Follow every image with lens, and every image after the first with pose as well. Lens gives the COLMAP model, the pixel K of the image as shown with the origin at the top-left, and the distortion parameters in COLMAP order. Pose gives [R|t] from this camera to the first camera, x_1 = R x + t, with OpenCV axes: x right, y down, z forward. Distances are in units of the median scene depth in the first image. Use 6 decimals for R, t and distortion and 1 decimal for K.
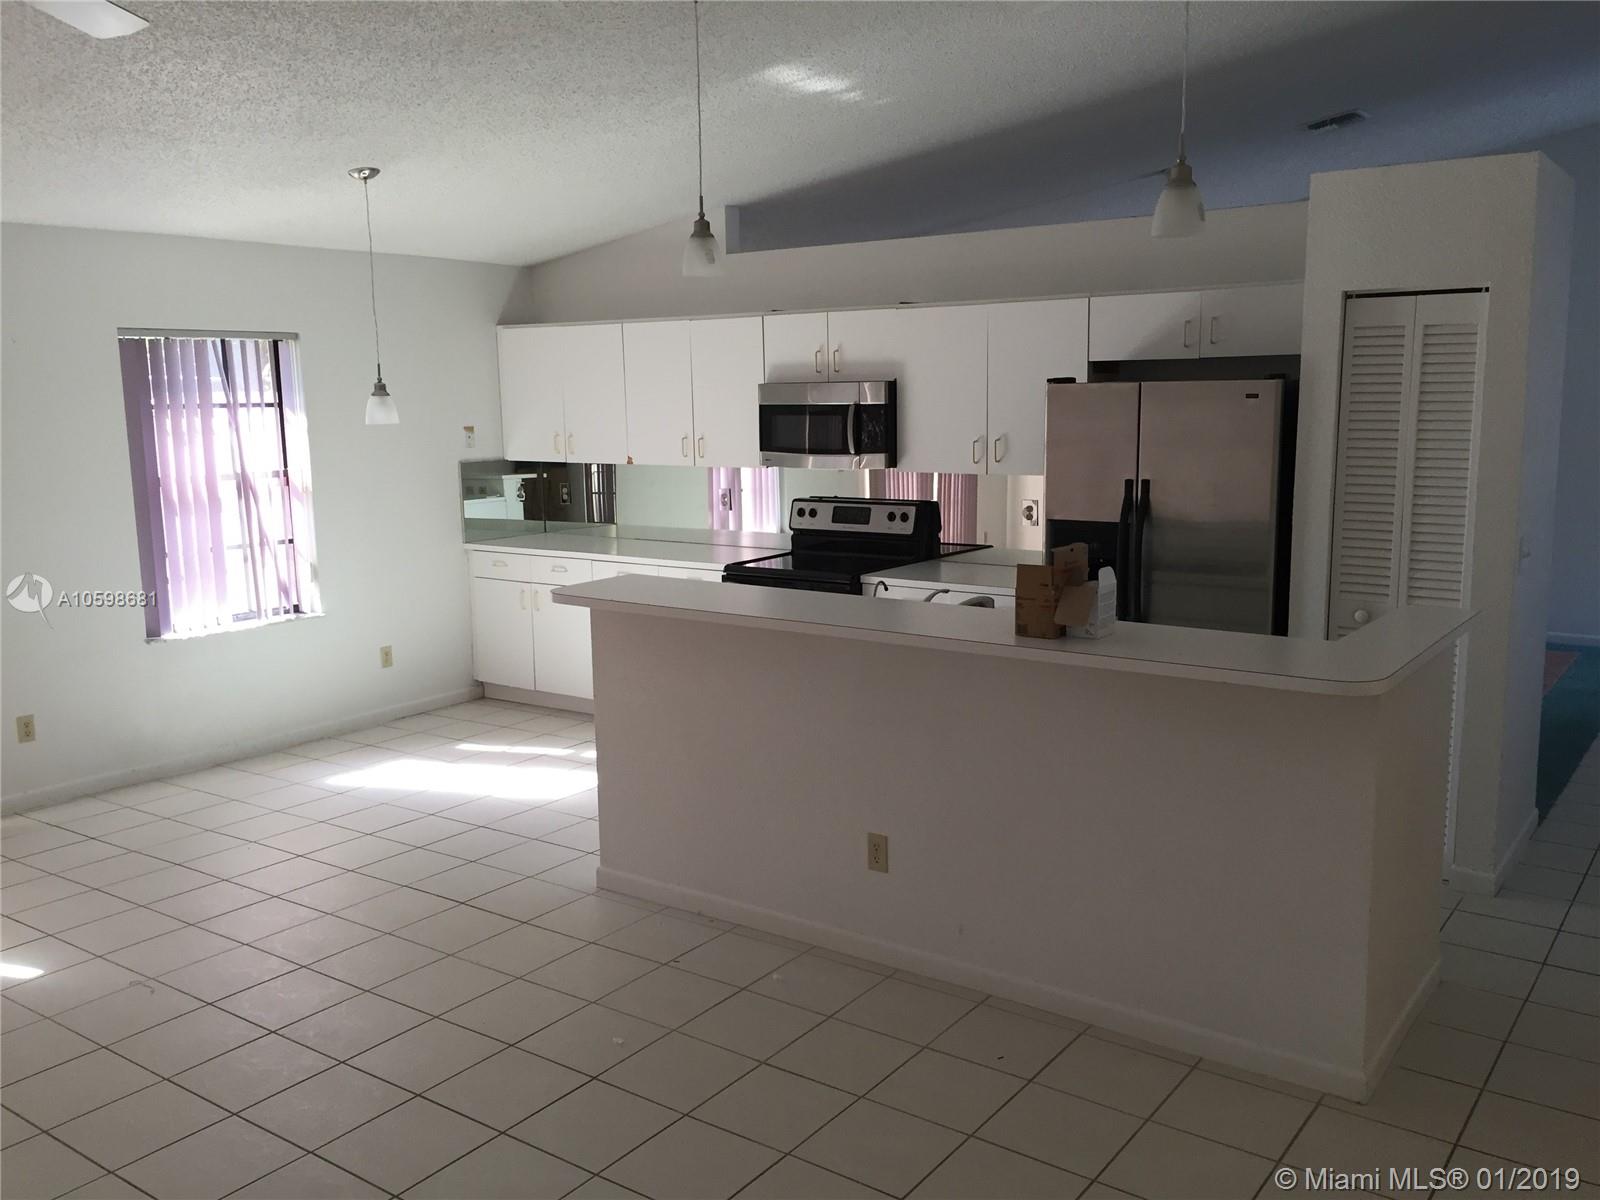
lens RADIAL K [[1371.1, 0, 801.0], [0, 1371.1, 594.3], [0, 0, 1]] dist [0.073737, 0.007958]
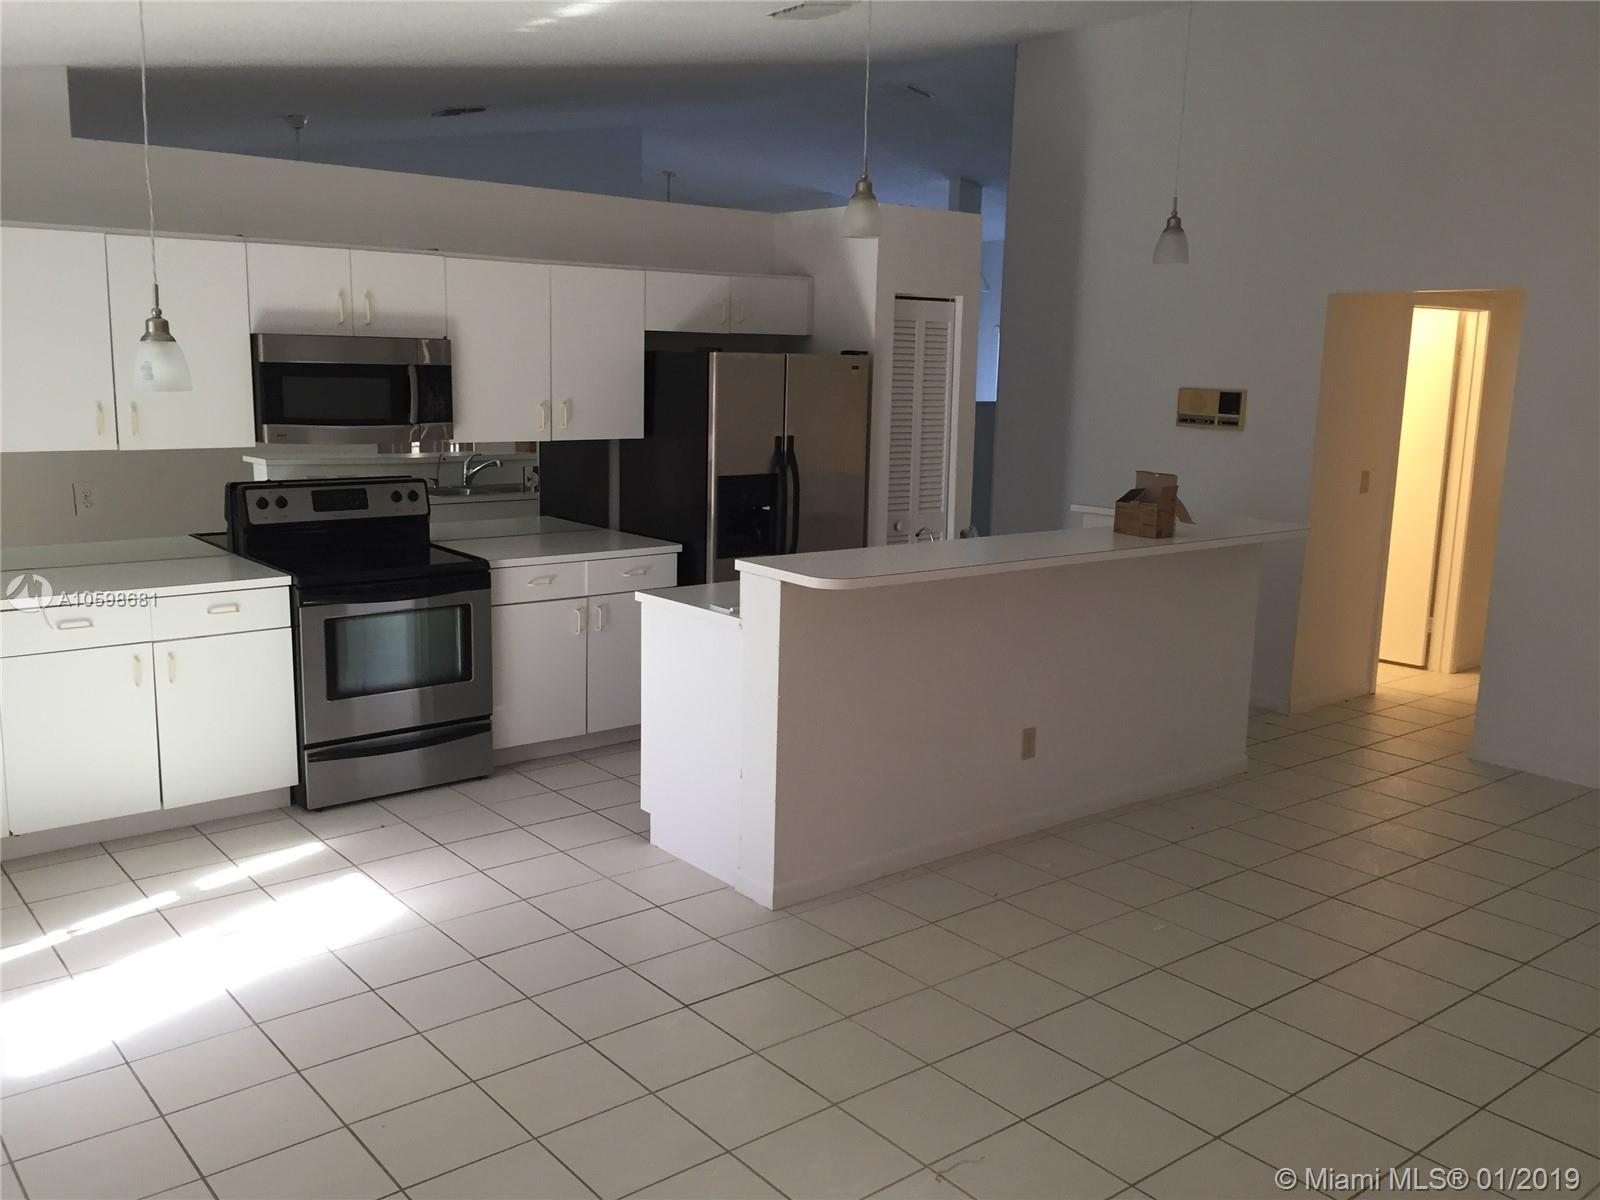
lens RADIAL K [[1371.1, 0, 798.9], [0, 1371.1, 605.5], [0, 0, 1]] dist [0.073737, 0.007958]
pose [[0.265749, -0.153373, 0.951764, -0.798121], [0.121986, 0.984678, 0.124616, -0.075634], [-0.956293, 0.082985, 0.280387, 0.592880]]
